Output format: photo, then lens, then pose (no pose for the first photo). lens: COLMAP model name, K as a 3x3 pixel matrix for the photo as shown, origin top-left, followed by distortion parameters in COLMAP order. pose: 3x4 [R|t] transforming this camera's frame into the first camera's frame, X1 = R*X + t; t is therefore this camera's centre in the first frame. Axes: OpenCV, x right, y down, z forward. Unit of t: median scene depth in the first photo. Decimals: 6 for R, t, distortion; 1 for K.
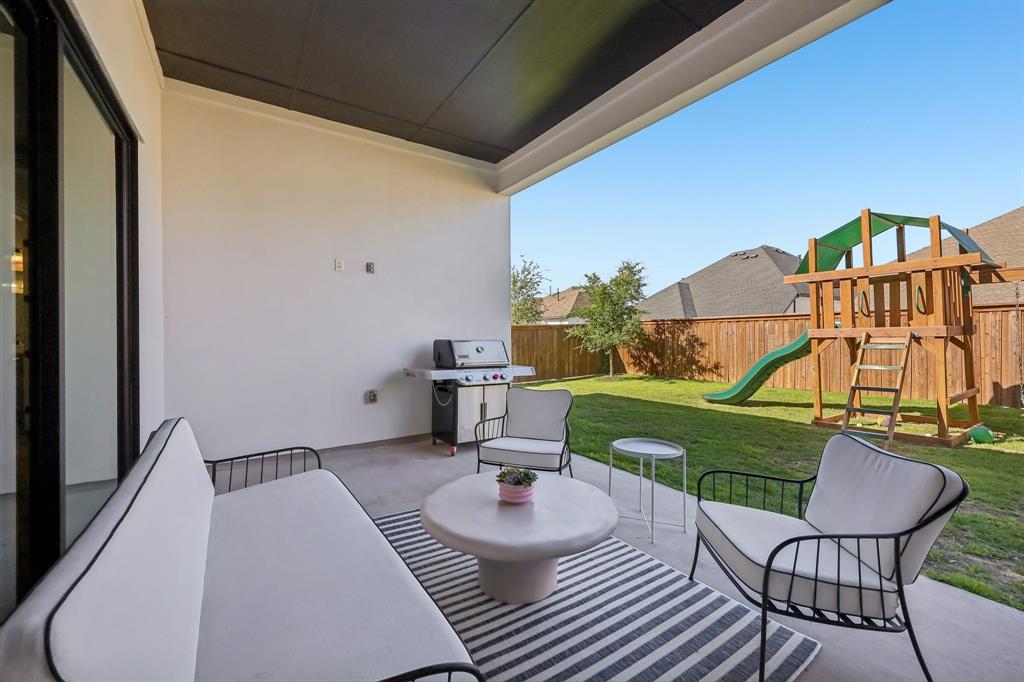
lens RADIAL K [[404.3, 0, 512.0], [0, 404.3, 341.0], [0, 0, 1]] dist [-0.001324, -0.000112]
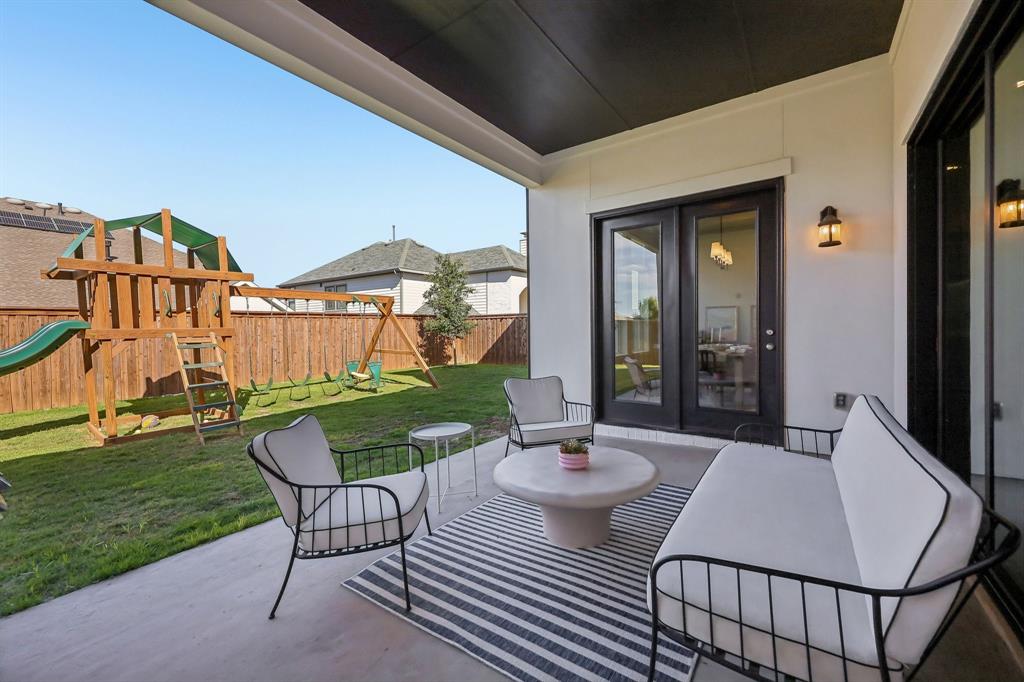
lens RADIAL K [[428.7, 0, 512.0], [0, 428.7, 341.0], [0, 0, 1]] dist [0.001057, 0.000055]
pose [[-0.342515, -0.009180, 0.939468, -0.401665], [0.019196, 0.999675, 0.016767, -0.001509], [-0.939316, 0.023777, -0.342227, 0.576430]]
